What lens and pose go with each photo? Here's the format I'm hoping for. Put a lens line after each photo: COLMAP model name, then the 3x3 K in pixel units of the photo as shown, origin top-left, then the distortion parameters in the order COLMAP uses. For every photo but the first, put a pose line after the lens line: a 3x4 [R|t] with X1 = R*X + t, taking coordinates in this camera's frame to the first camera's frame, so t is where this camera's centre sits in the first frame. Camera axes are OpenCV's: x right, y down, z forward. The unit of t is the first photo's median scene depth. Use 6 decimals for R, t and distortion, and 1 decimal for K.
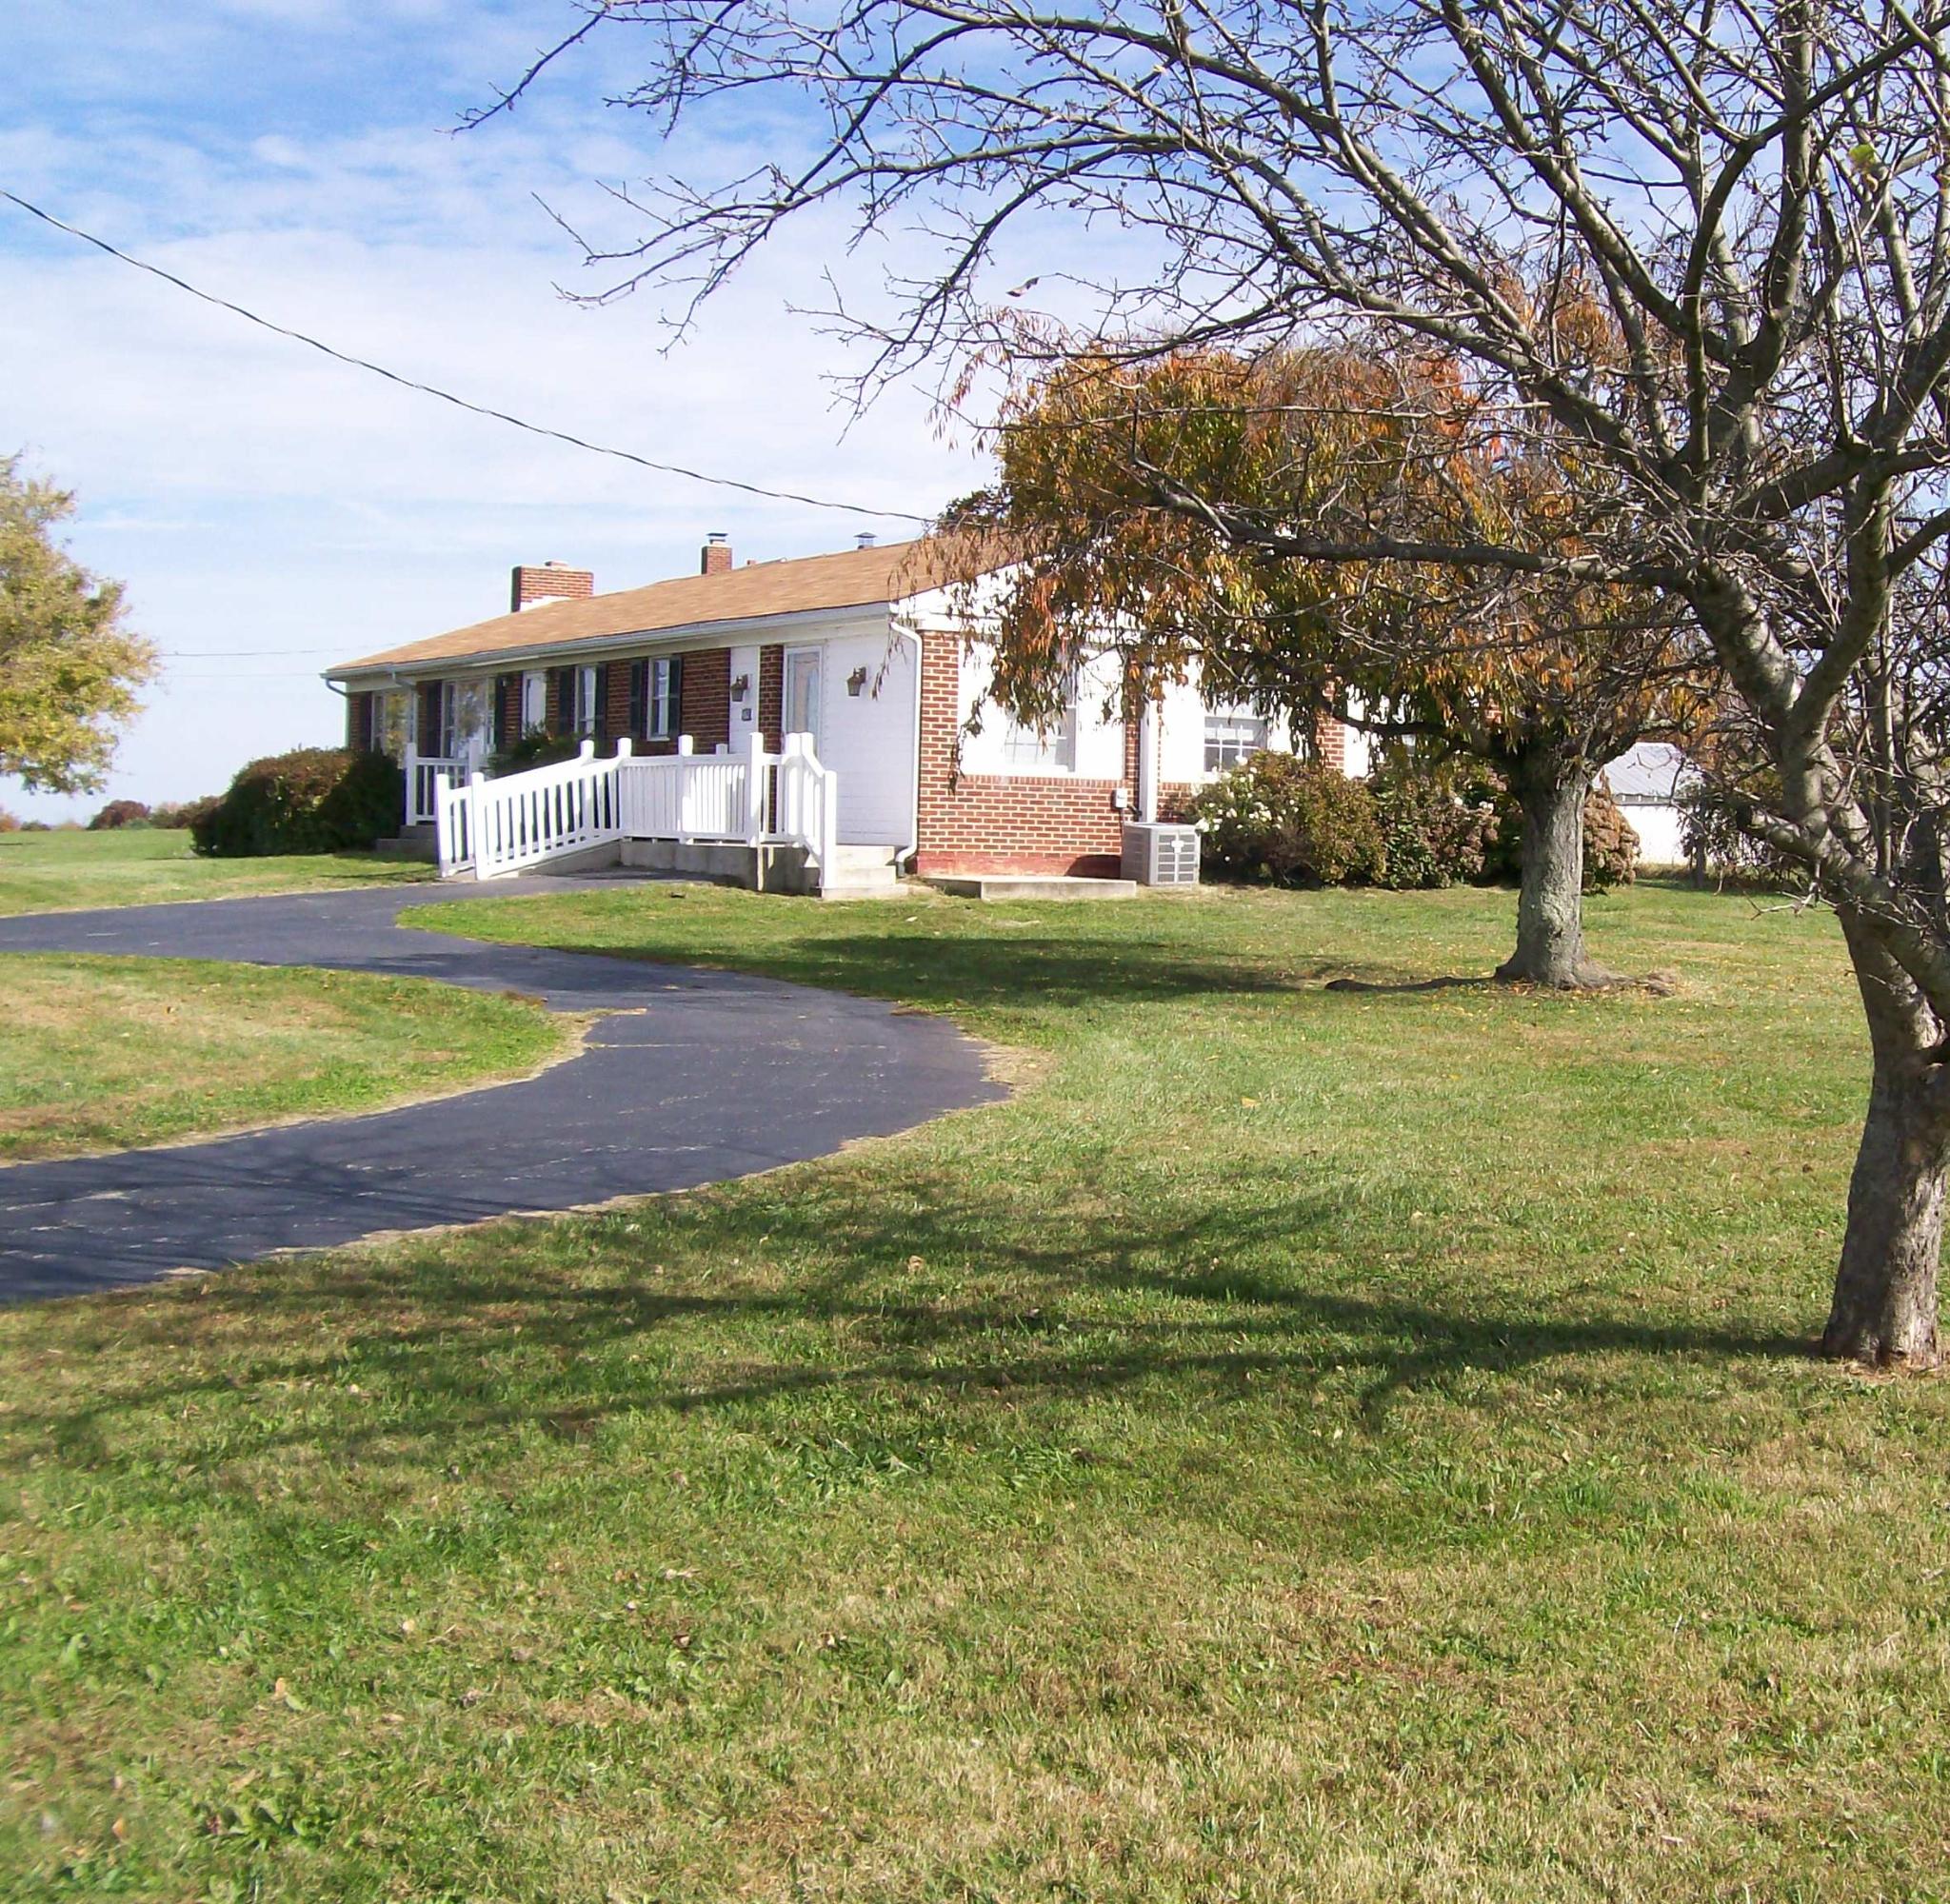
lens RADIAL K [[2914.1, 0, 976.9], [0, 2914.1, 951.5], [0, 0, 1]] dist [-0.207168, 0.144187]
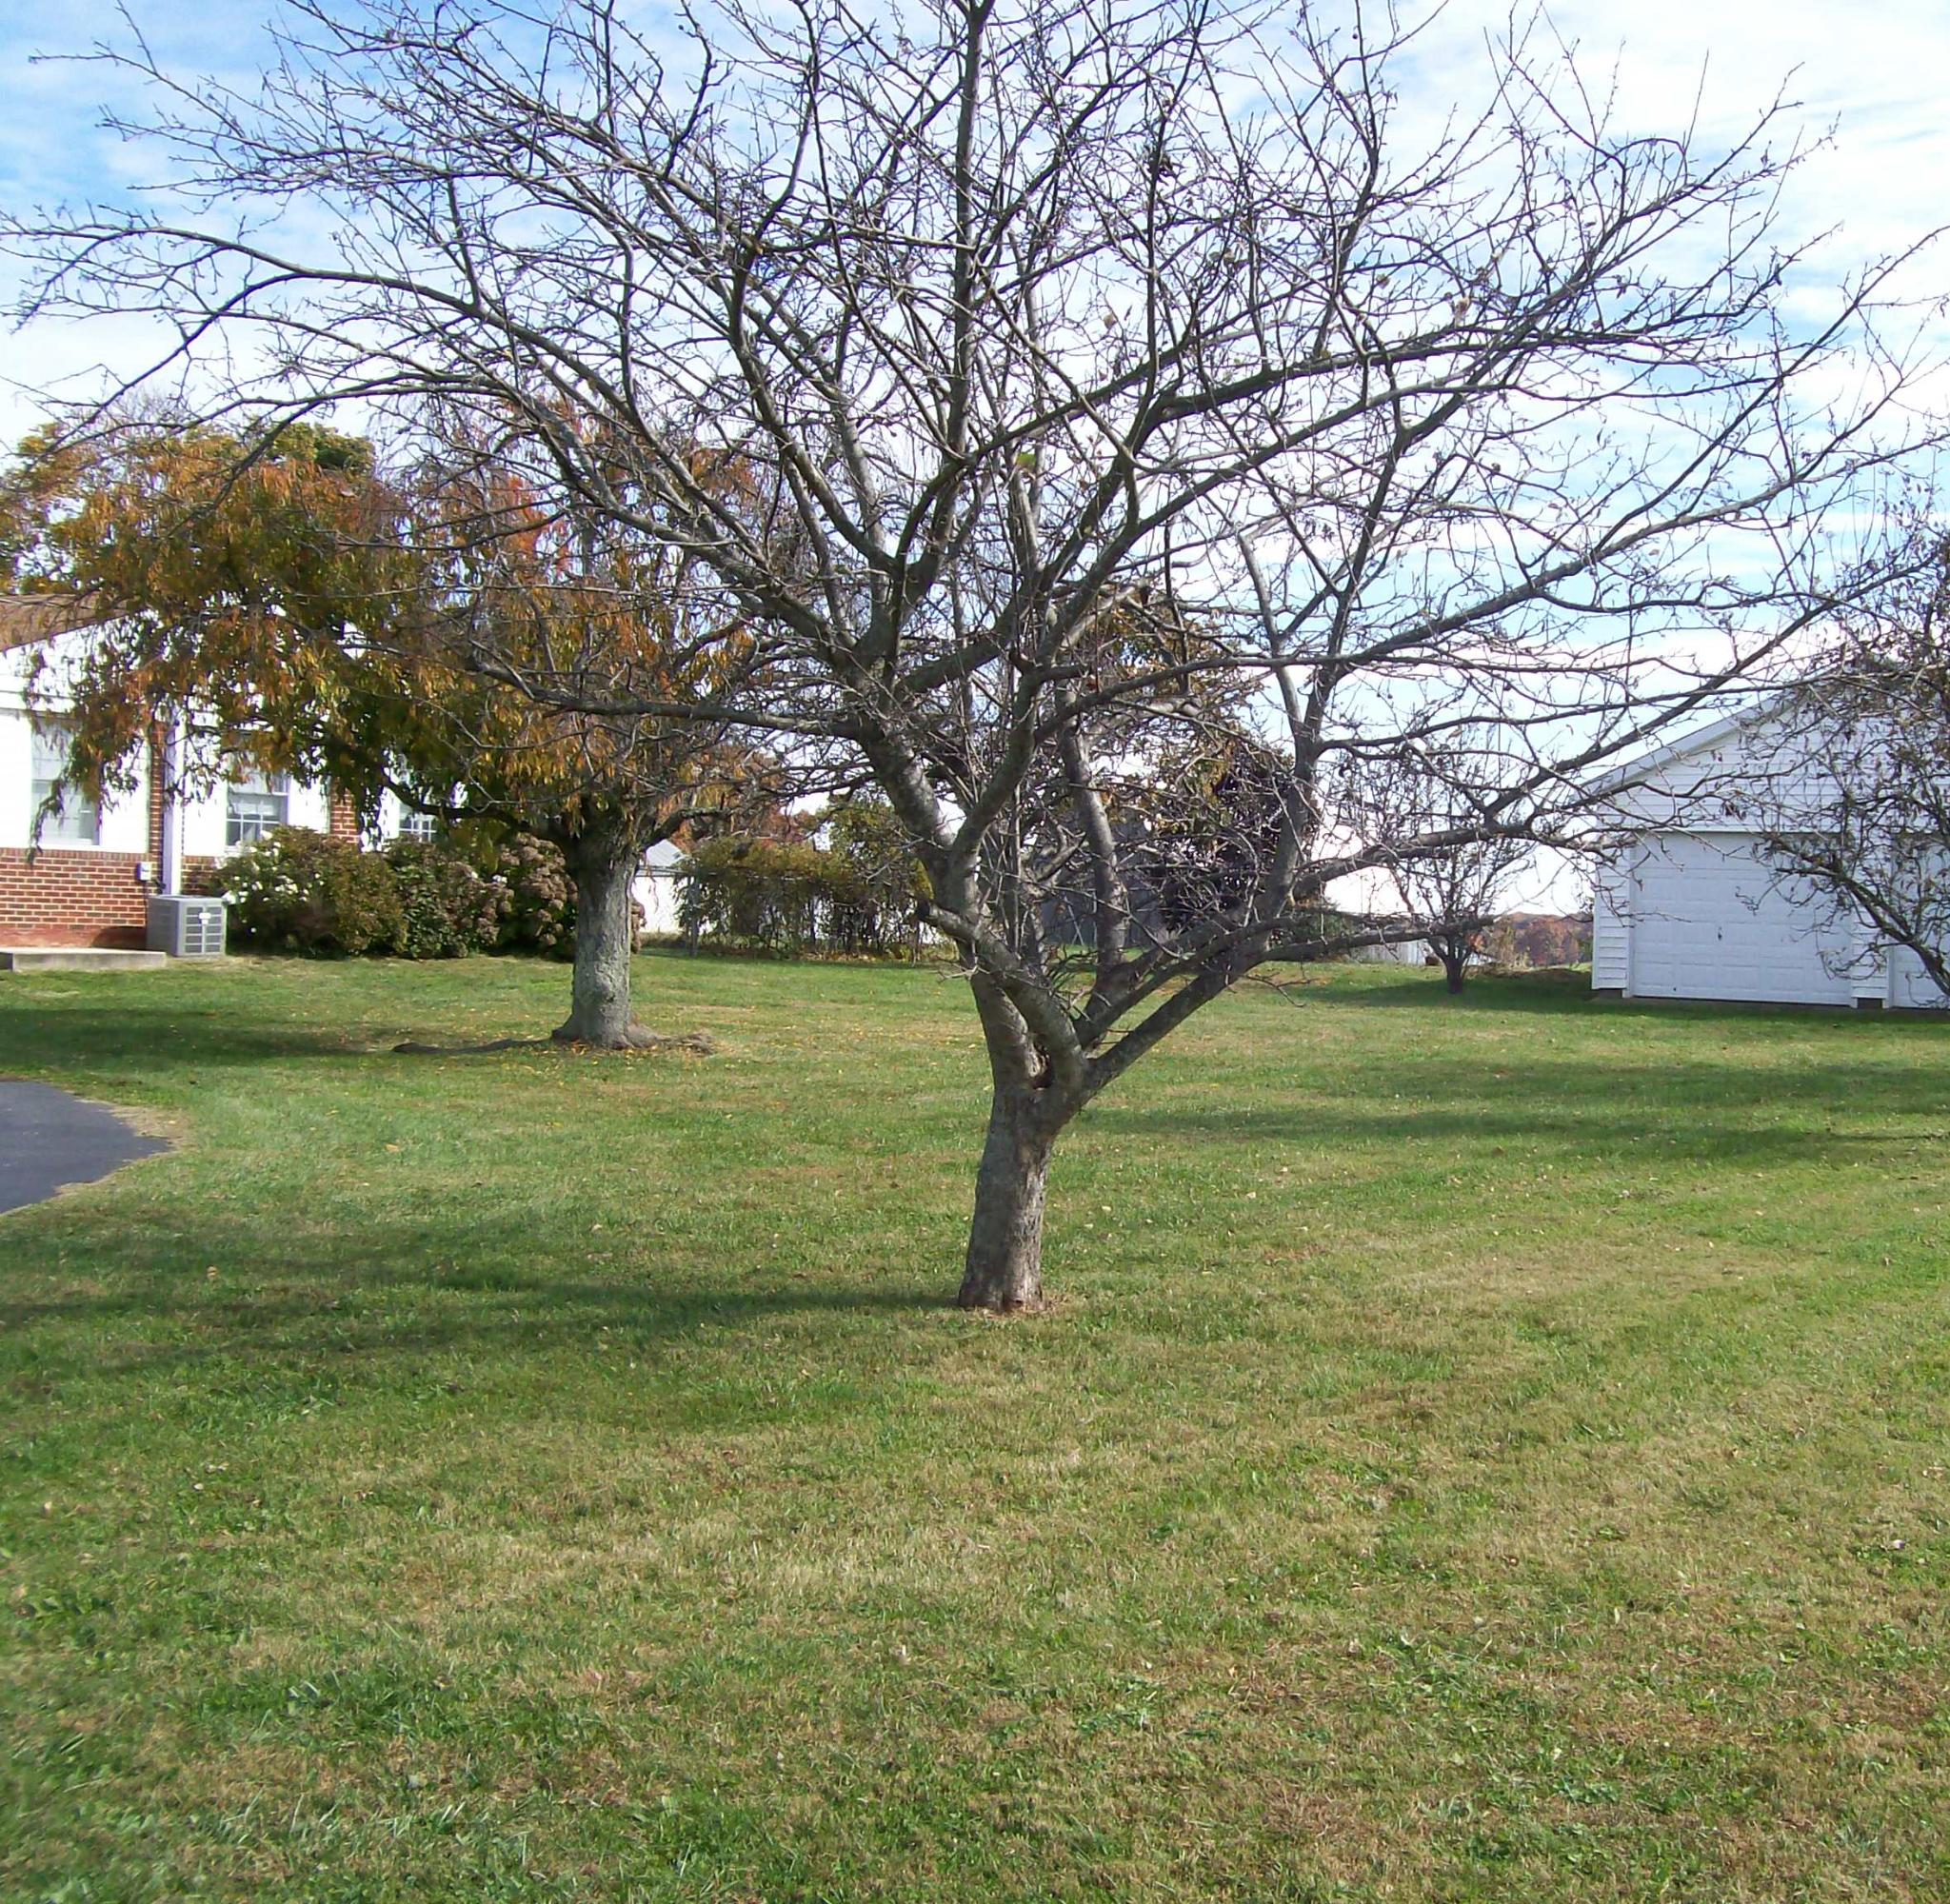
lens RADIAL K [[2914.1, 0, 976.9], [0, 2914.1, 951.5], [0, 0, 1]] dist [-0.207168, 0.144187]
pose [[0.937508, -0.002886, 0.347953, -0.056053], [0.011068, 0.999707, -0.021528, 0.001145], [-0.347789, 0.024034, 0.937265, -0.094641]]
